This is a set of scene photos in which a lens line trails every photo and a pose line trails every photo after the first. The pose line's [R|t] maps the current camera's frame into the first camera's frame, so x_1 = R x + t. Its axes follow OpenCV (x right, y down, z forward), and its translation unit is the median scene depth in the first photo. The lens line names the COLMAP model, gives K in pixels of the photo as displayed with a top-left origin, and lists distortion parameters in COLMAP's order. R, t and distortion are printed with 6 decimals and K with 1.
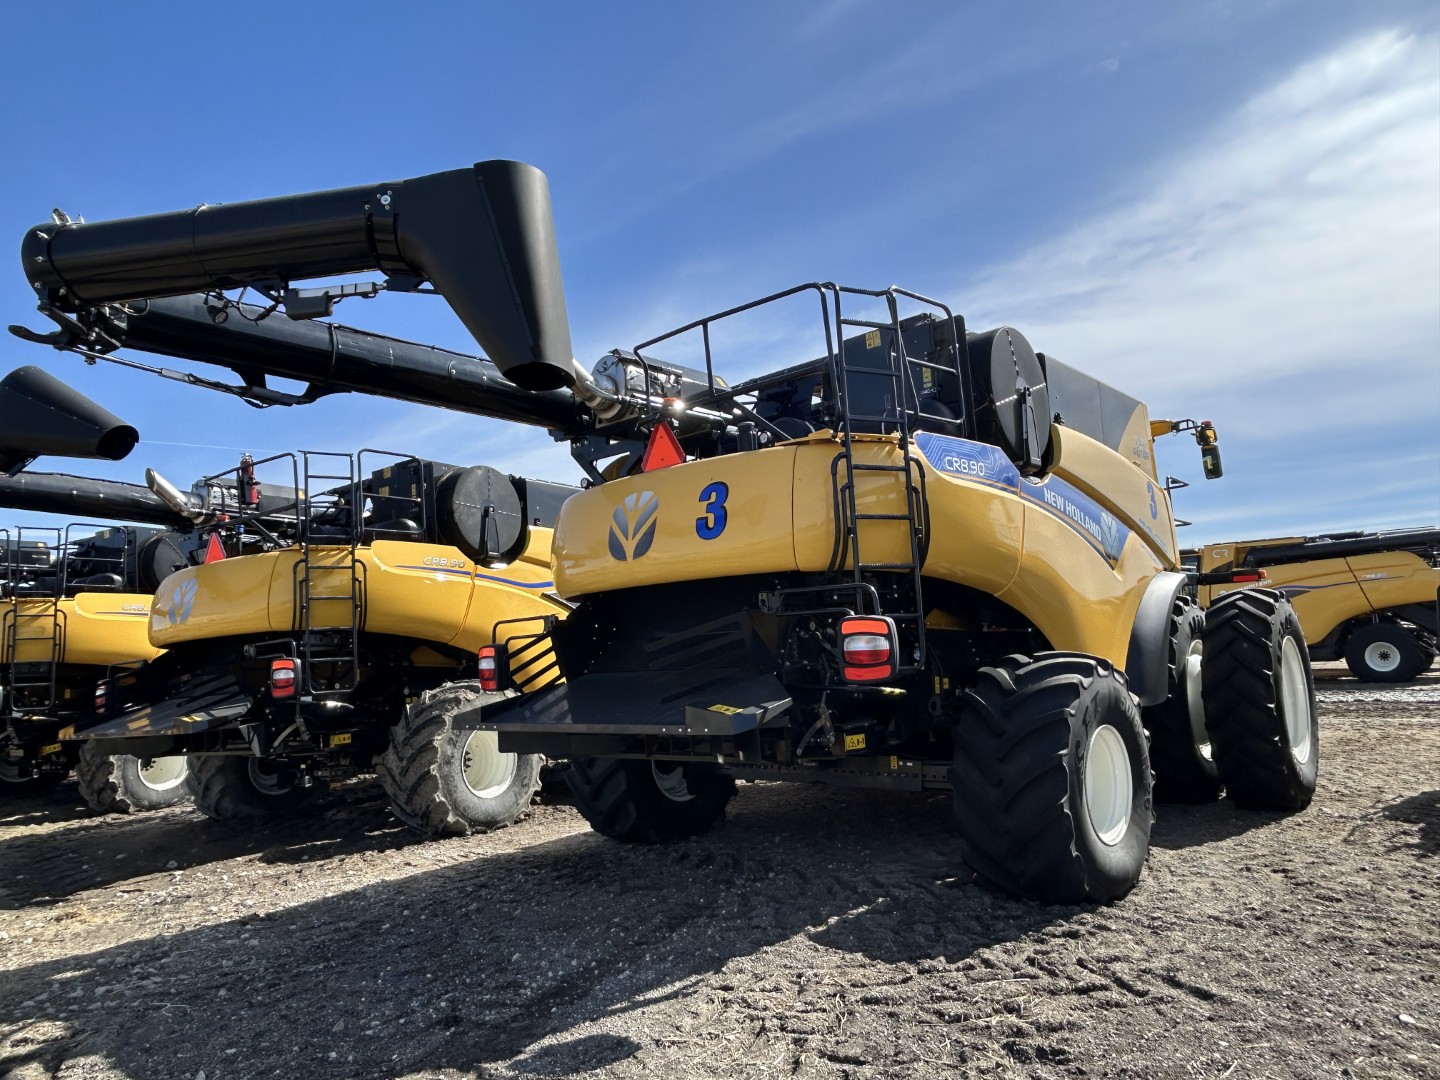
lens RADIAL K [[935.5, 0, 720.0], [0, 935.5, 540.0], [0, 0, 1]] dist [0.005299, -0.007439]
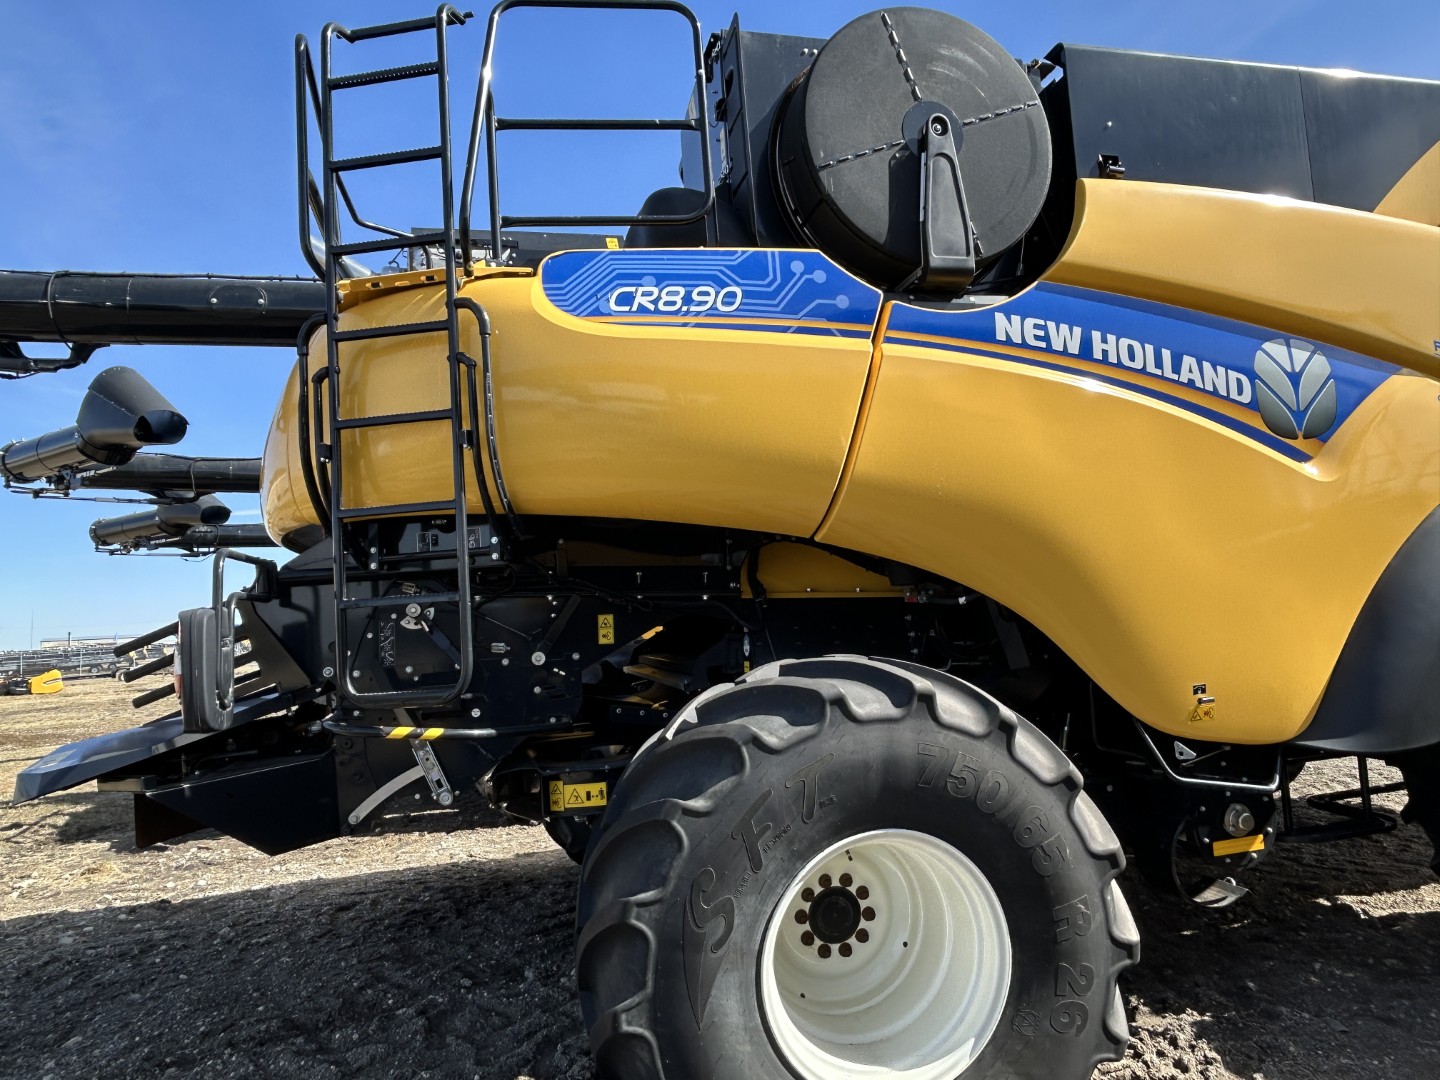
lens RADIAL K [[935.5, 0, 720.0], [0, 935.5, 540.0], [0, 0, 1]] dist [0.005299, -0.007439]
pose [[0.826155, -0.044008, -0.561721, 0.584525], [0.082850, 0.995597, 0.043851, 0.034700], [0.557318, -0.082766, 0.826163, 0.588268]]
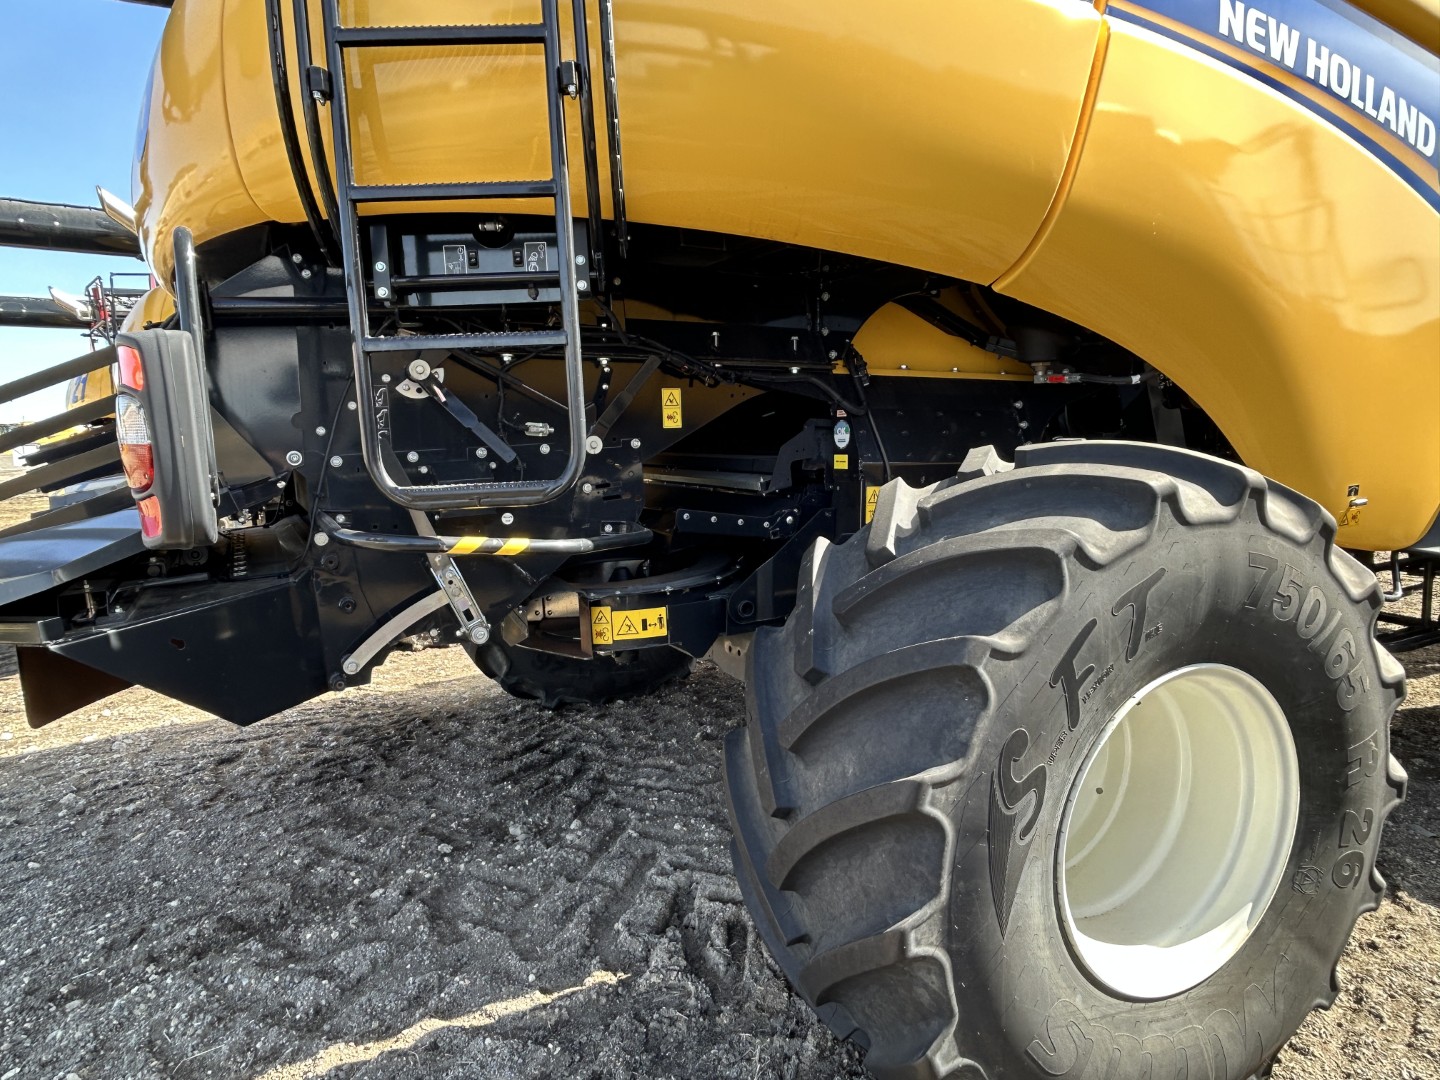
lens RADIAL K [[935.5, 0, 720.0], [0, 935.5, 540.0], [0, 0, 1]] dist [0.005299, -0.007439]
pose [[0.929755, 0.060290, -0.363209, 0.362693], [0.035140, 0.967467, 0.250546, 0.063025], [0.366498, -0.245710, 0.897388, 0.632903]]
